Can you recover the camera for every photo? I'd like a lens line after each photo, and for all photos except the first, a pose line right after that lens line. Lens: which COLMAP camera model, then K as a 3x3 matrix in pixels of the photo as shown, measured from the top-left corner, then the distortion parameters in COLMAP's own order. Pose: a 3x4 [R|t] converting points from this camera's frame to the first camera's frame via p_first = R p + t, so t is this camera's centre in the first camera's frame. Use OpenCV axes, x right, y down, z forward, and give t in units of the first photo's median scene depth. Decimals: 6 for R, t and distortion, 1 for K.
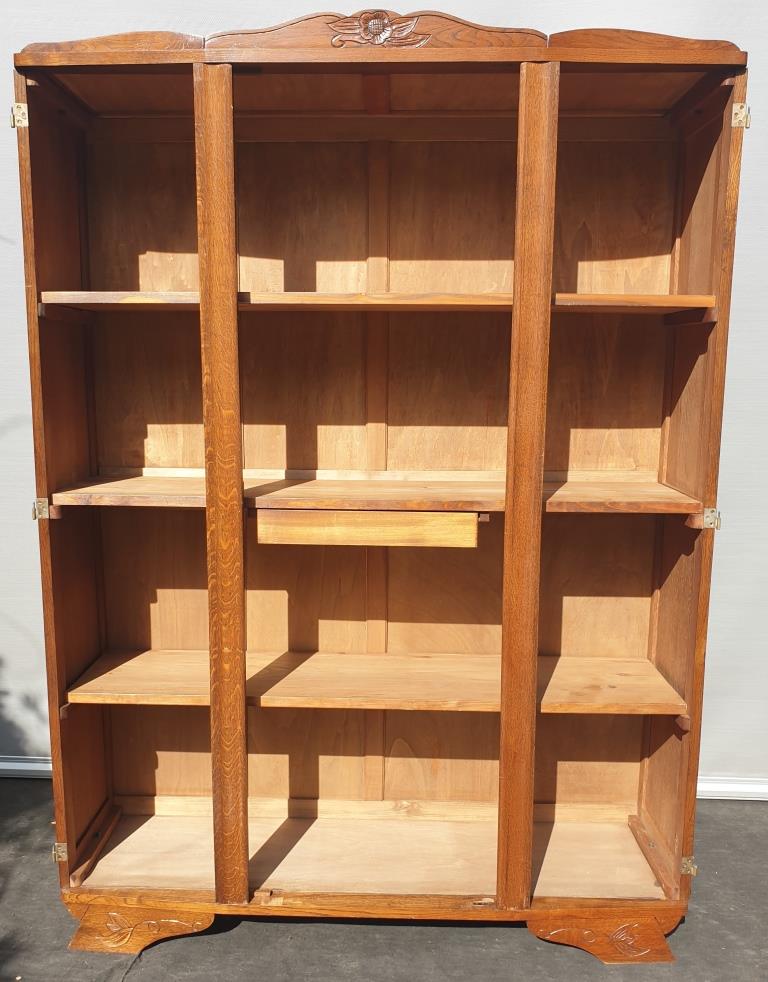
lens RADIAL K [[906.7, 0, 364.7], [0, 906.7, 521.0], [0, 0, 1]] dist [0.101292, -0.214405]
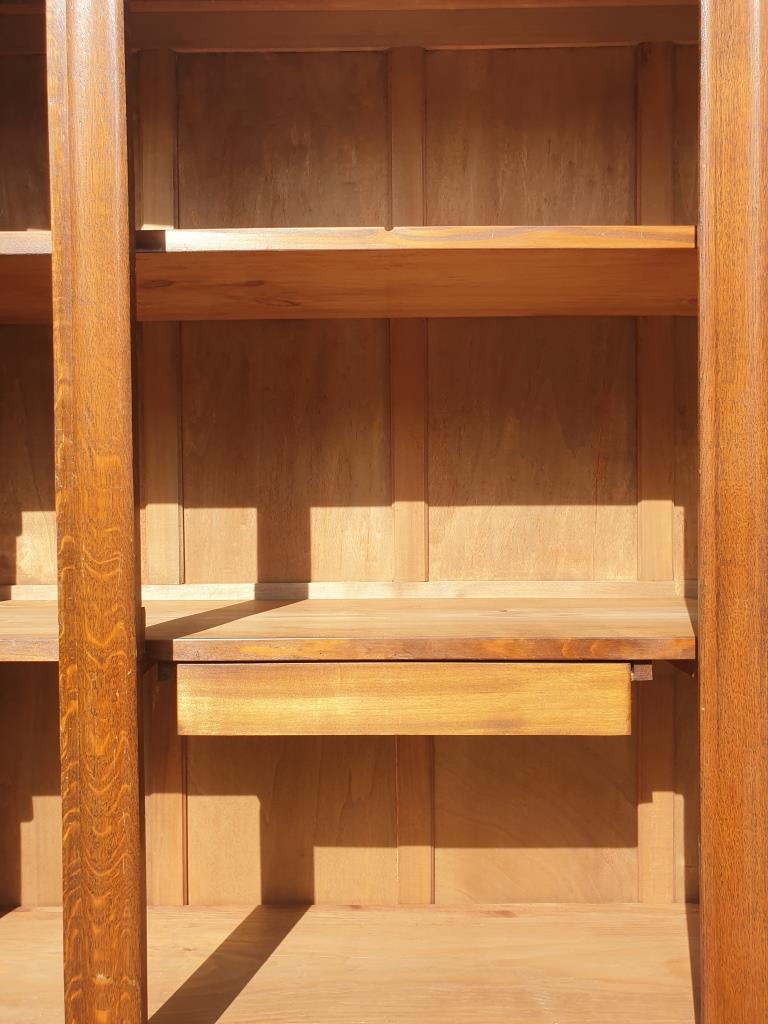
lens RADIAL K [[792.3, 0, 391.3], [0, 792.3, 508.0], [0, 0, 1]] dist [0.060593, -0.099071]
pose [[0.999668, -0.014218, 0.021487, -0.011118], [0.017425, 0.987392, -0.157335, -0.024575], [-0.018979, 0.157657, 0.987312, 0.532881]]
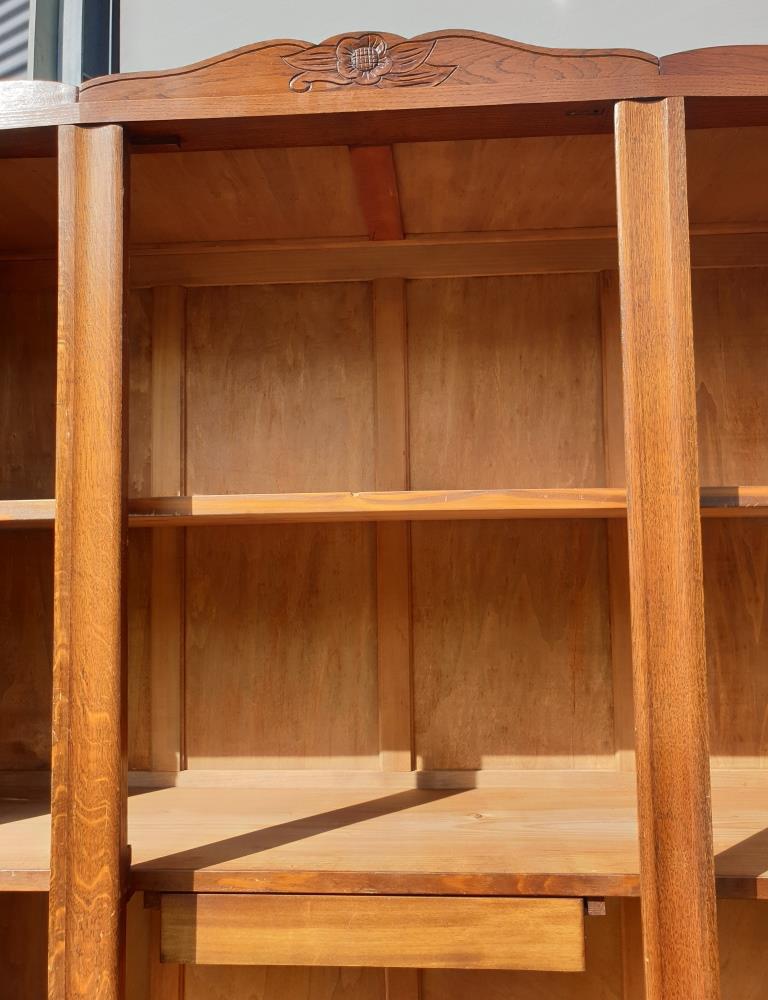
lens RADIAL K [[795.2, 0, 394.6], [0, 795.2, 501.3], [0, 0, 1]] dist [0.010344, 0.018658]
pose [[0.999403, -0.021930, -0.026682, 0.032958], [0.015098, 0.972224, -0.233563, -0.117486], [0.031063, 0.233021, 0.971975, 0.473715]]
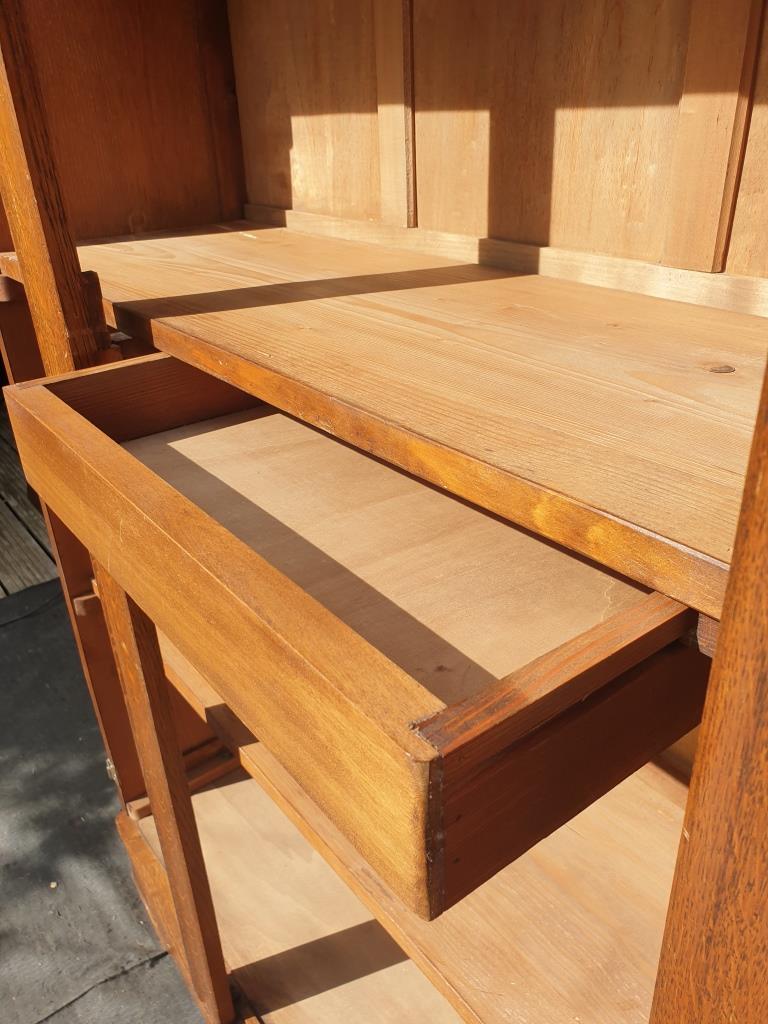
lens RADIAL K [[792.3, 0, 391.3], [0, 792.3, 508.0], [0, 0, 1]] dist [0.060593, -0.099071]
pose [[0.638926, 0.327665, -0.695995, 0.179365], [-0.098314, 0.932111, 0.348573, -0.070864], [0.762960, -0.154286, 0.627764, 0.814519]]
